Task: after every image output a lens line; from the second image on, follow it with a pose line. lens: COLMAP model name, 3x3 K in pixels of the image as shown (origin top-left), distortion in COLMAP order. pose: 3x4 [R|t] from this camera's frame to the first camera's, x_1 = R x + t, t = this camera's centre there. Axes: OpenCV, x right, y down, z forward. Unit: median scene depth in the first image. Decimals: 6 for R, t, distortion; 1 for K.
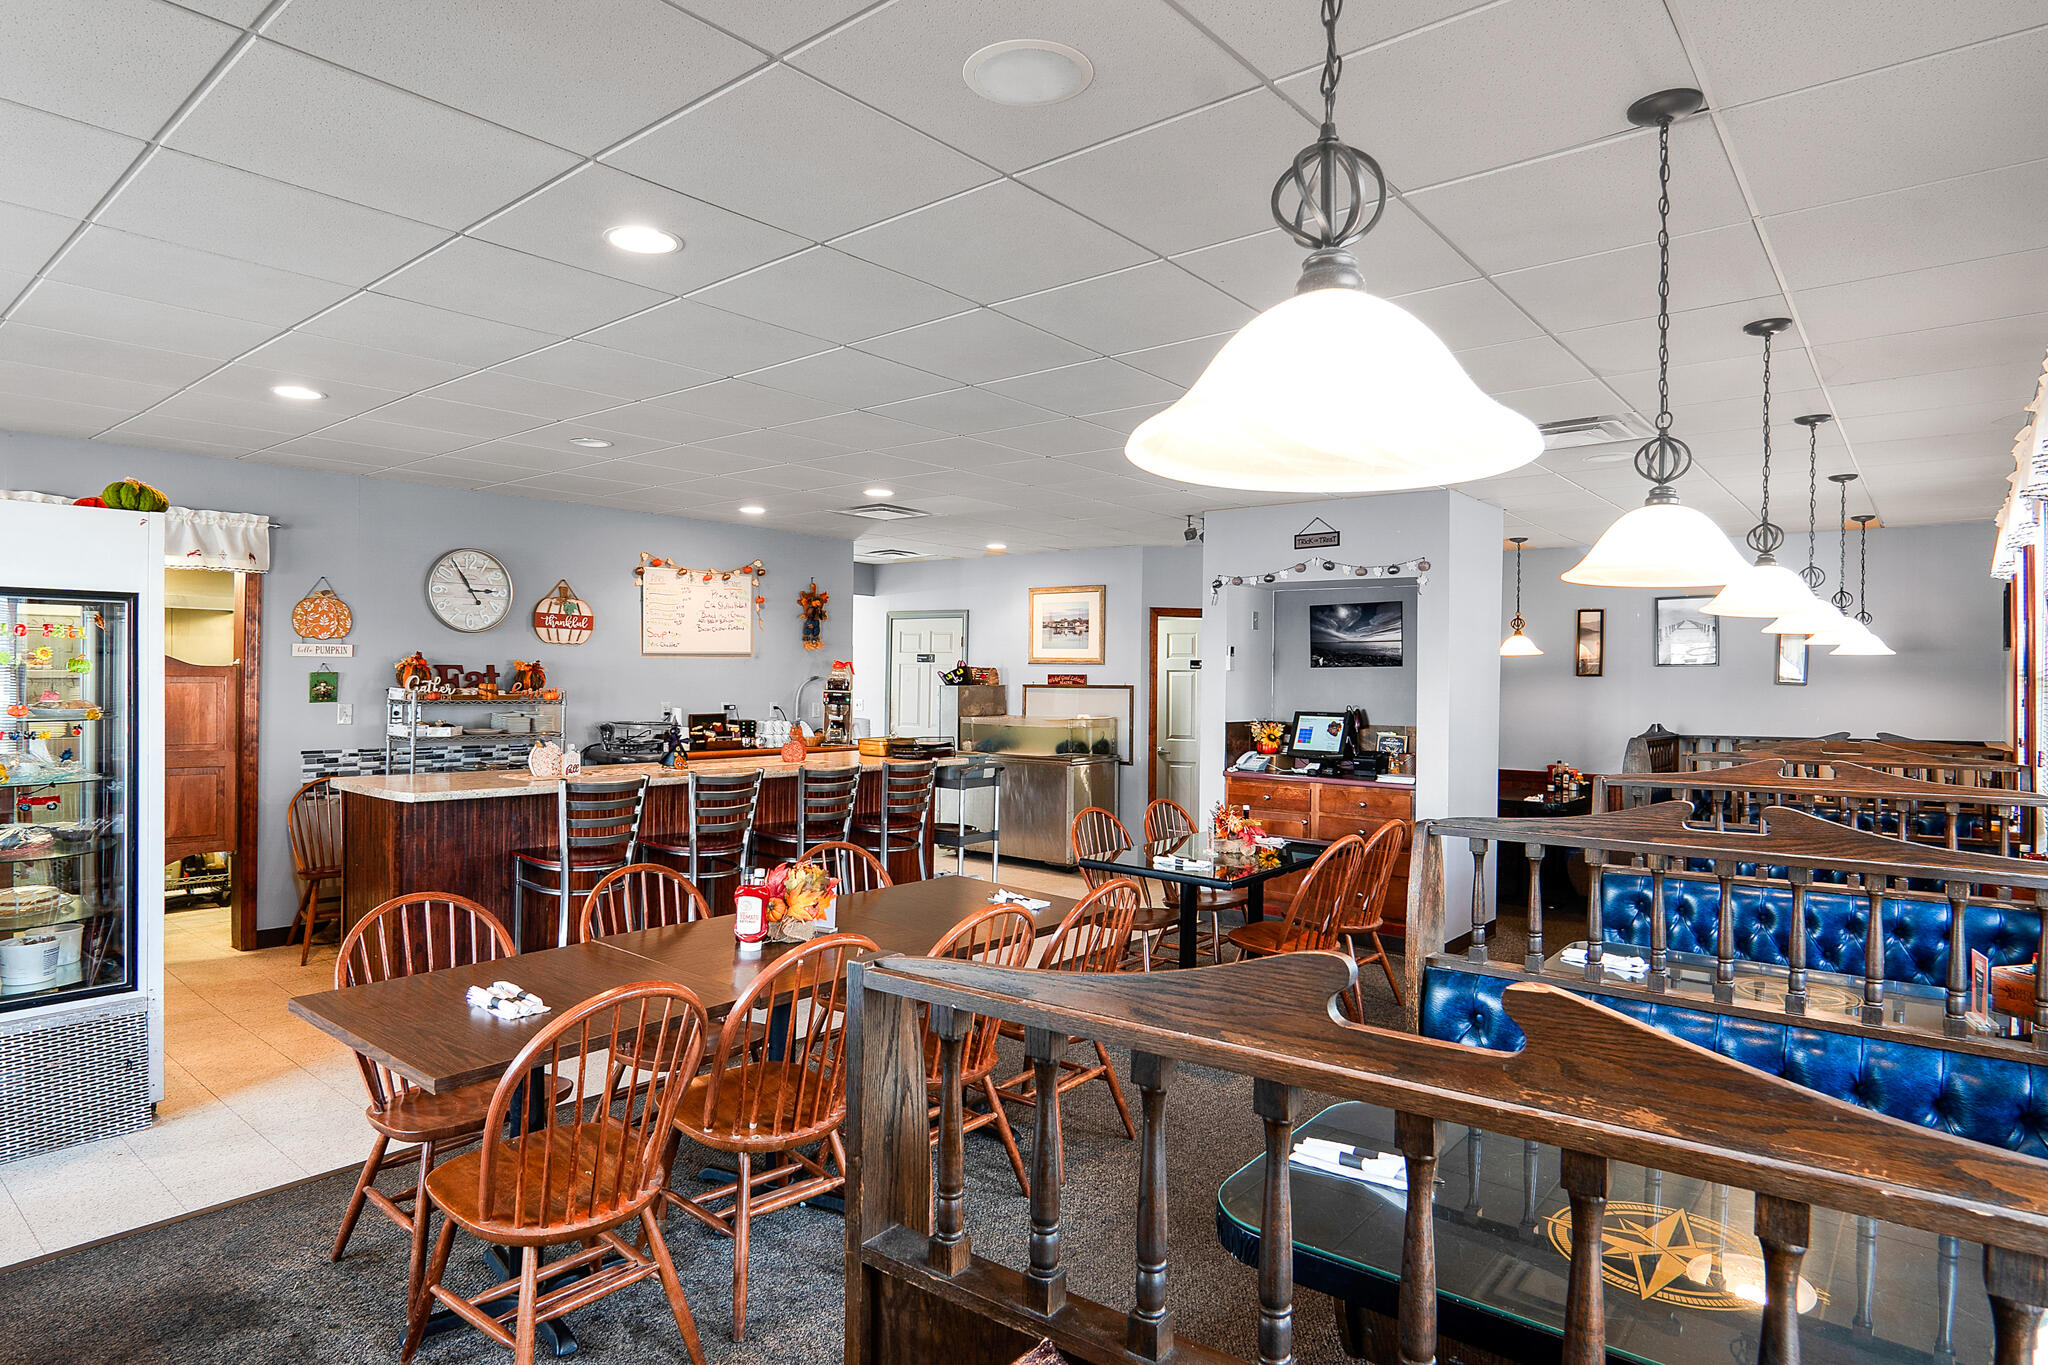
lens RADIAL K [[1117.8, 0, 1028.2], [0, 1117.8, 664.0], [0, 0, 1]] dist [-0.033828, 0.009299]
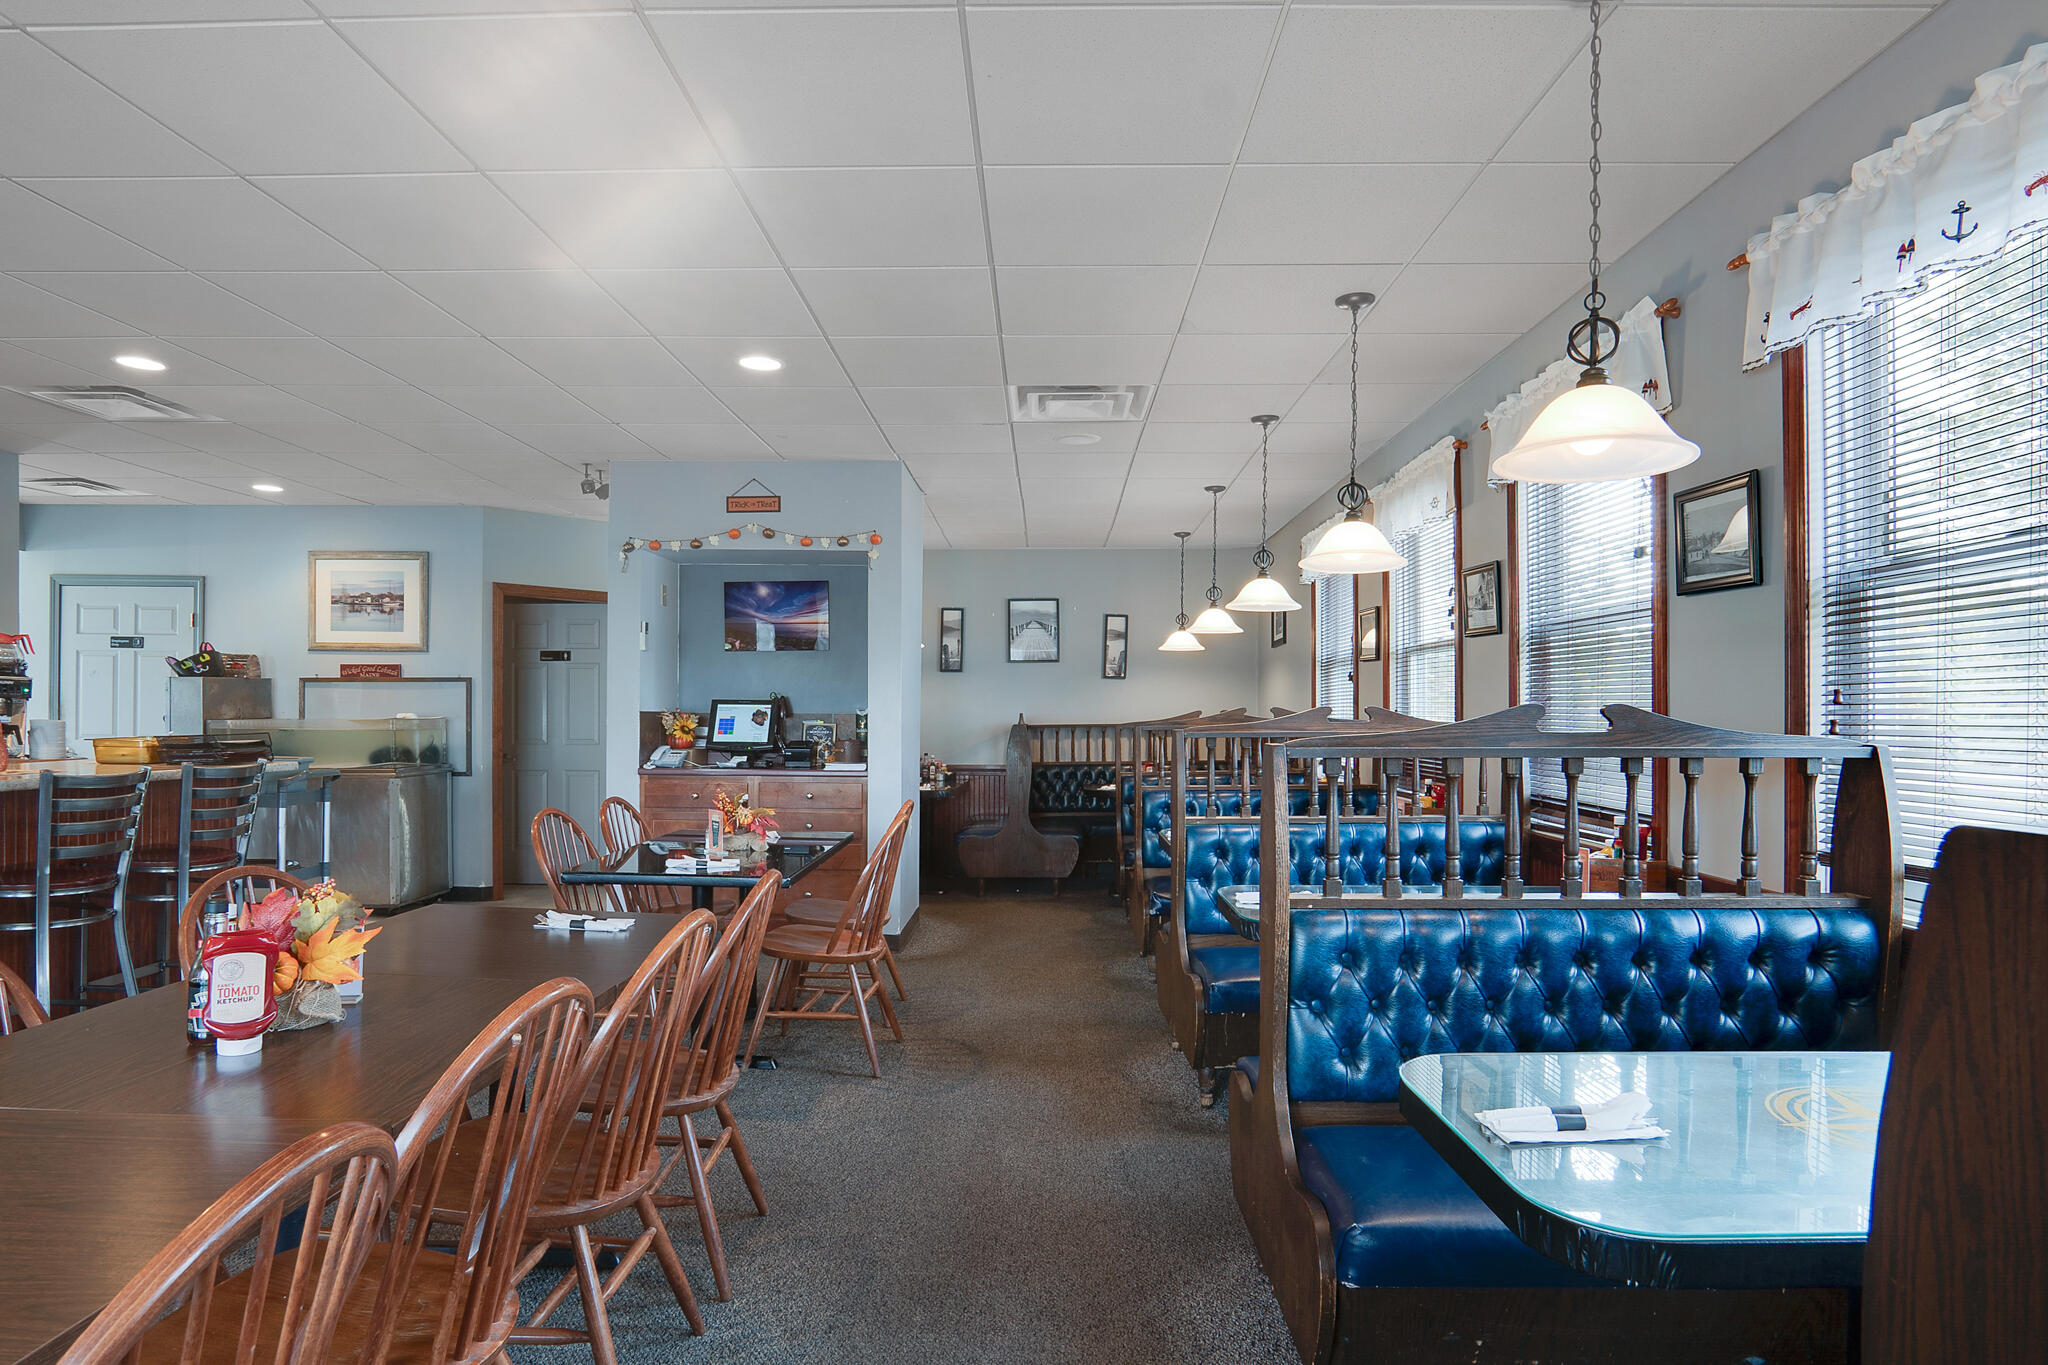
lens RADIAL K [[1117.8, 0, 1021.5], [0, 1117.8, 715.7], [0, 0, 1]] dist [-0.033828, 0.009299]
pose [[0.781945, -0.009430, 0.623276, -0.124510], [-0.004524, 0.999773, 0.020802, 0.036867], [-0.623331, -0.019086, 0.781725, 0.159201]]
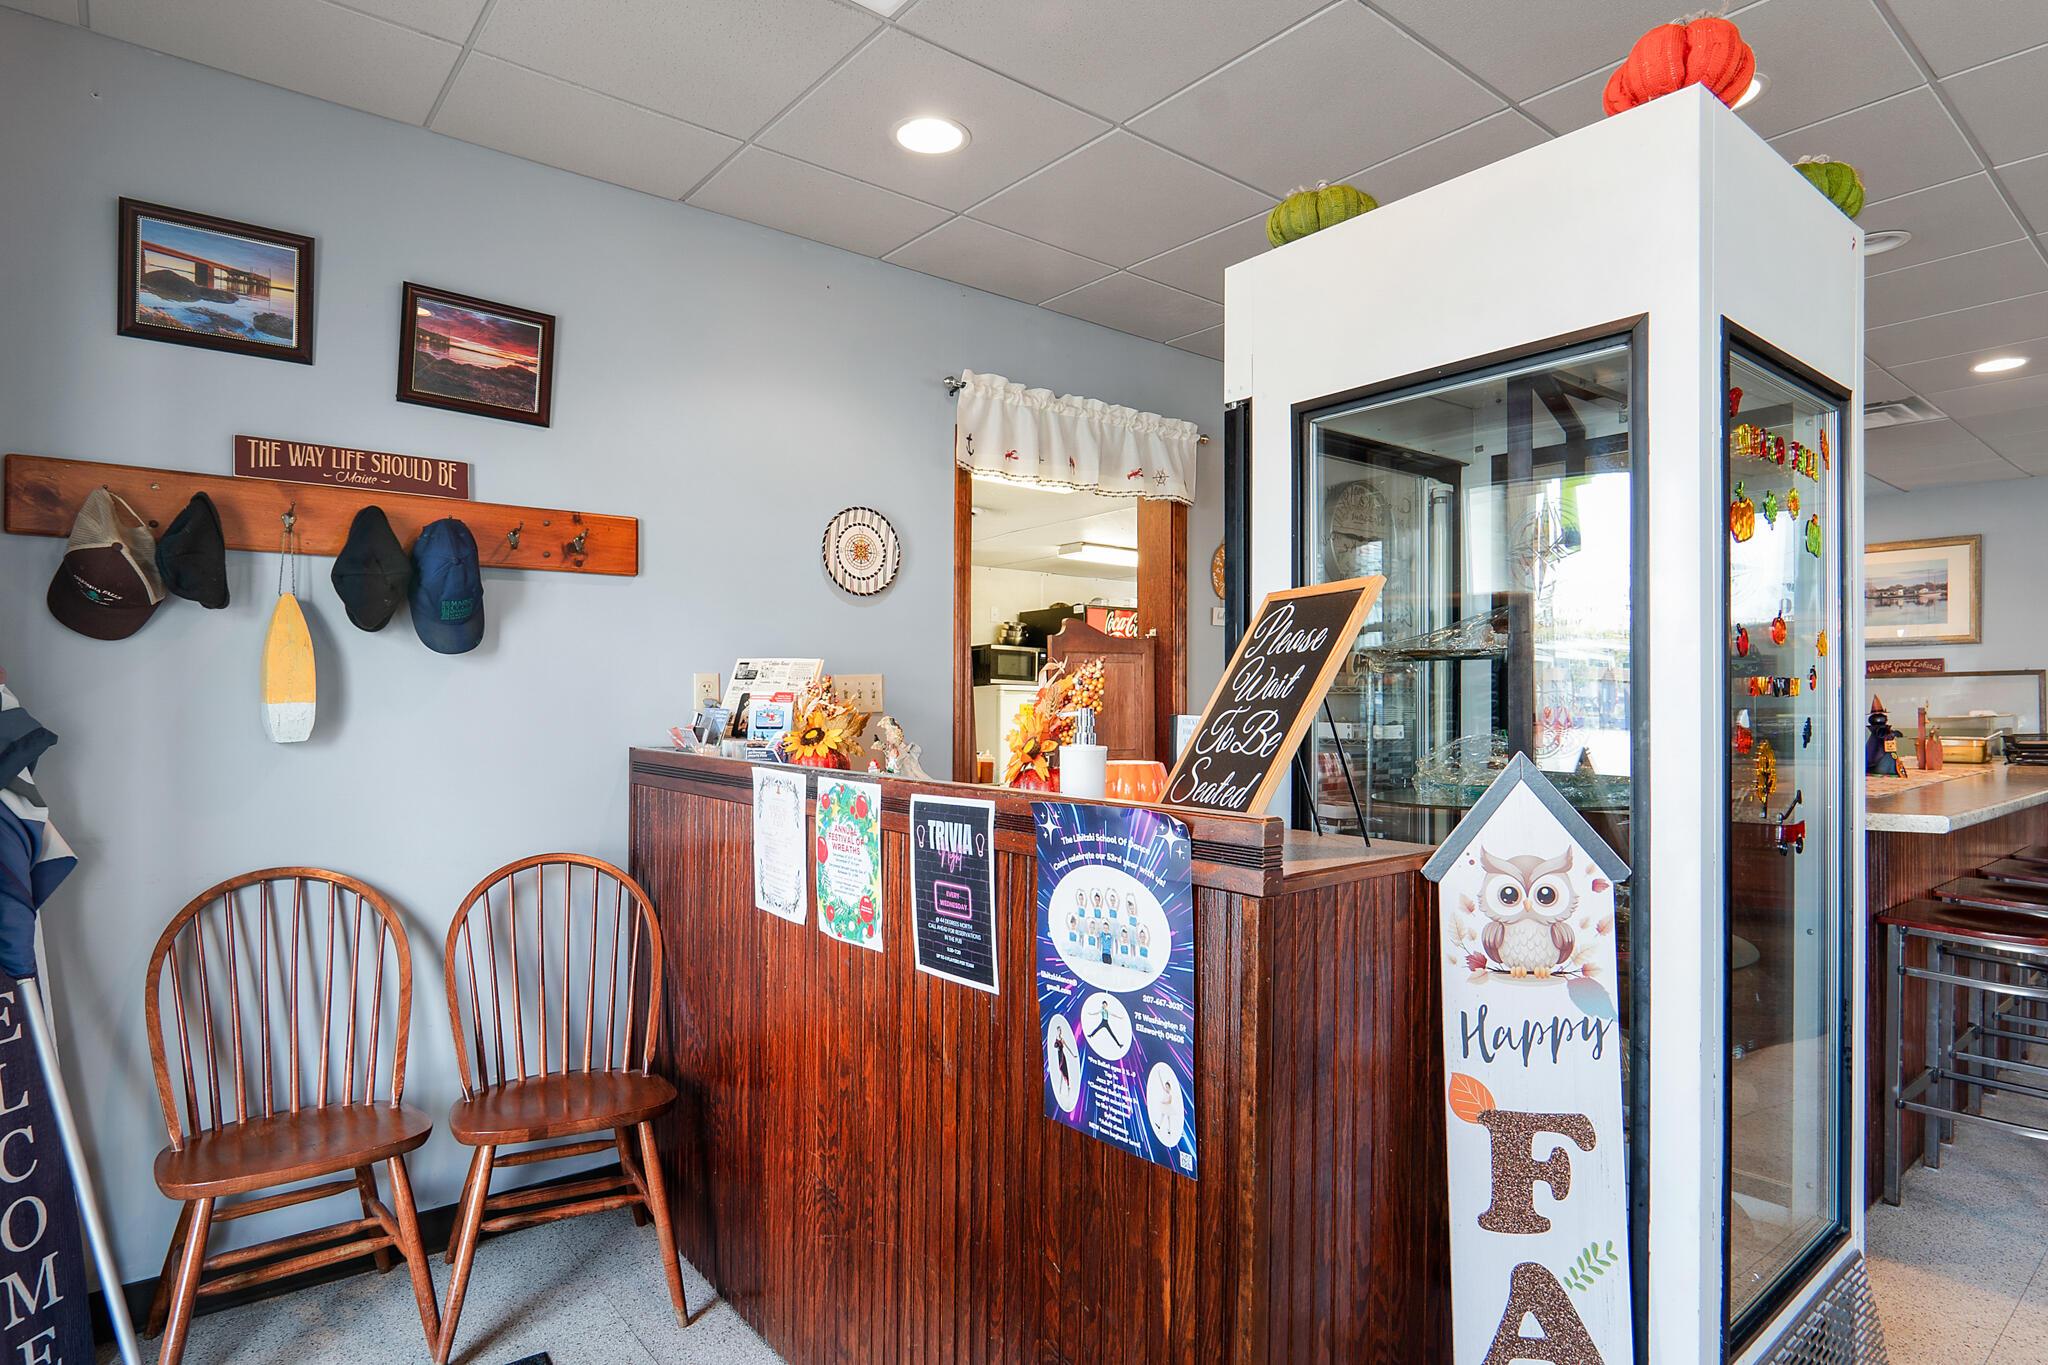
lens RADIAL K [[1091.6, 0, 994.2], [0, 1091.6, 710.2], [0, 0, 1]] dist [-0.021550, -0.001336]
pose [[0.979000, -0.019226, -0.202950, -0.565112], [0.021622, 0.999720, 0.009595, 0.031637], [0.202709, -0.013782, 0.979142, 0.242220]]
